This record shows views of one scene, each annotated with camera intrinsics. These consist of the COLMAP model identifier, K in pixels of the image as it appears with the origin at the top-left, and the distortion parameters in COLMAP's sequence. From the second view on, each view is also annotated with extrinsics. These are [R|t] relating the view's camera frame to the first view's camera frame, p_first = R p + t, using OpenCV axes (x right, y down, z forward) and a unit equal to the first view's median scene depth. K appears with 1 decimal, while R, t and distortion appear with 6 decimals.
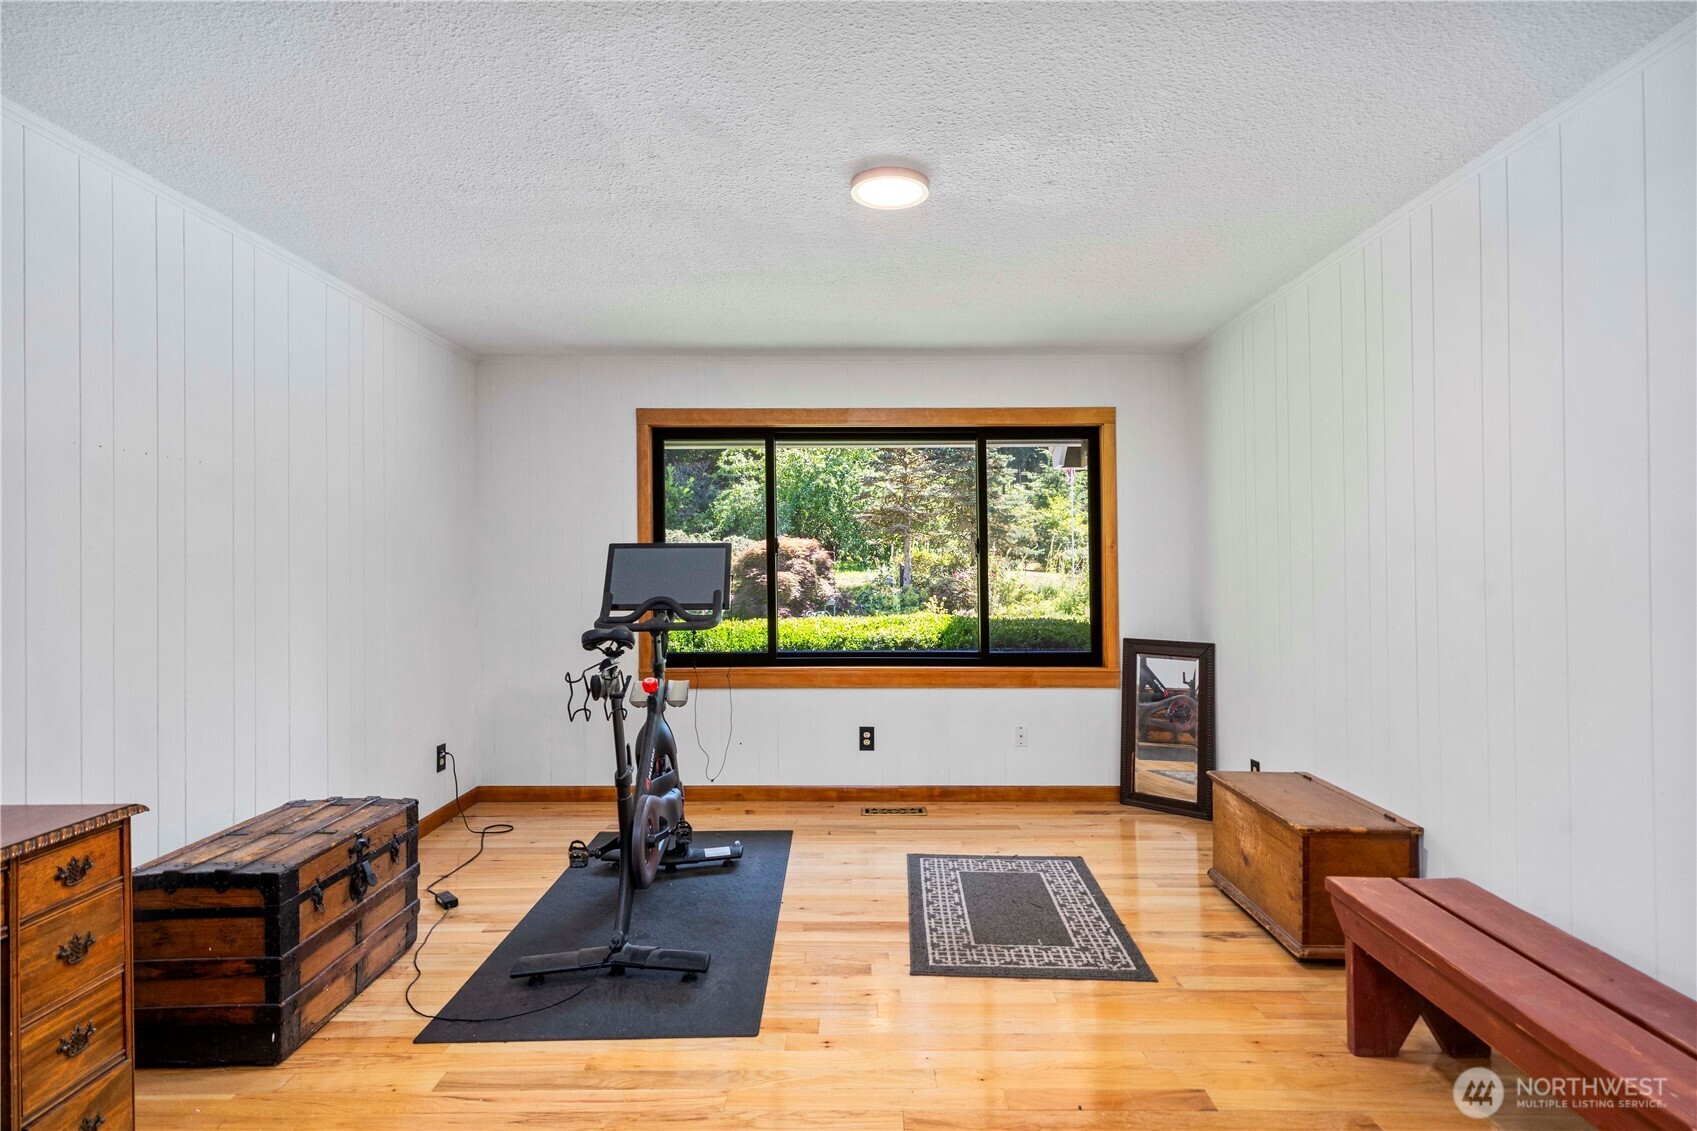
lens RADIAL K [[855.0, 0, 848.5], [0, 855.0, 565.5], [0, 0, 1]] dist [0.004165, 0.000632]
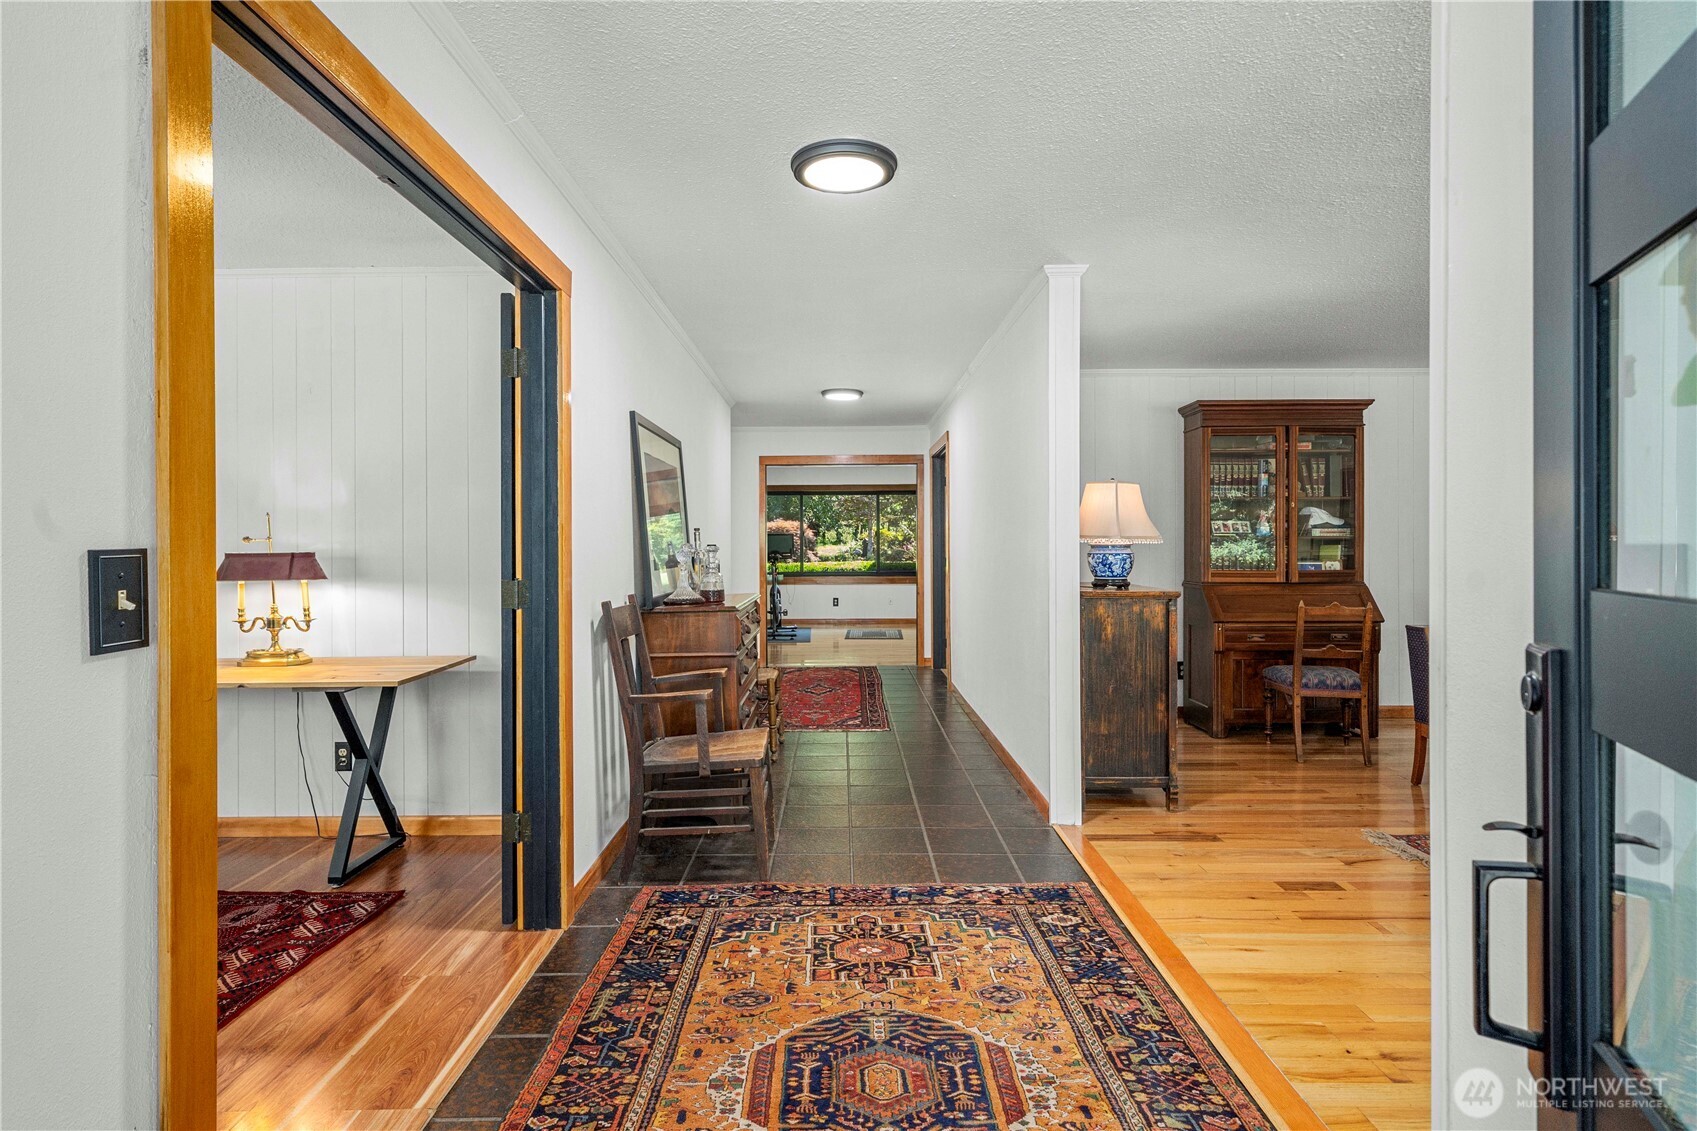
lens RADIAL K [[855.0, 0, 848.5], [0, 855.0, 565.5], [0, 0, 1]] dist [0.004165, 0.000632]
pose [[0.999608, -0.005178, 0.027502, -0.003685], [0.004341, 0.999528, 0.030401, -0.001716], [-0.027647, -0.030270, 0.999159, -0.382969]]
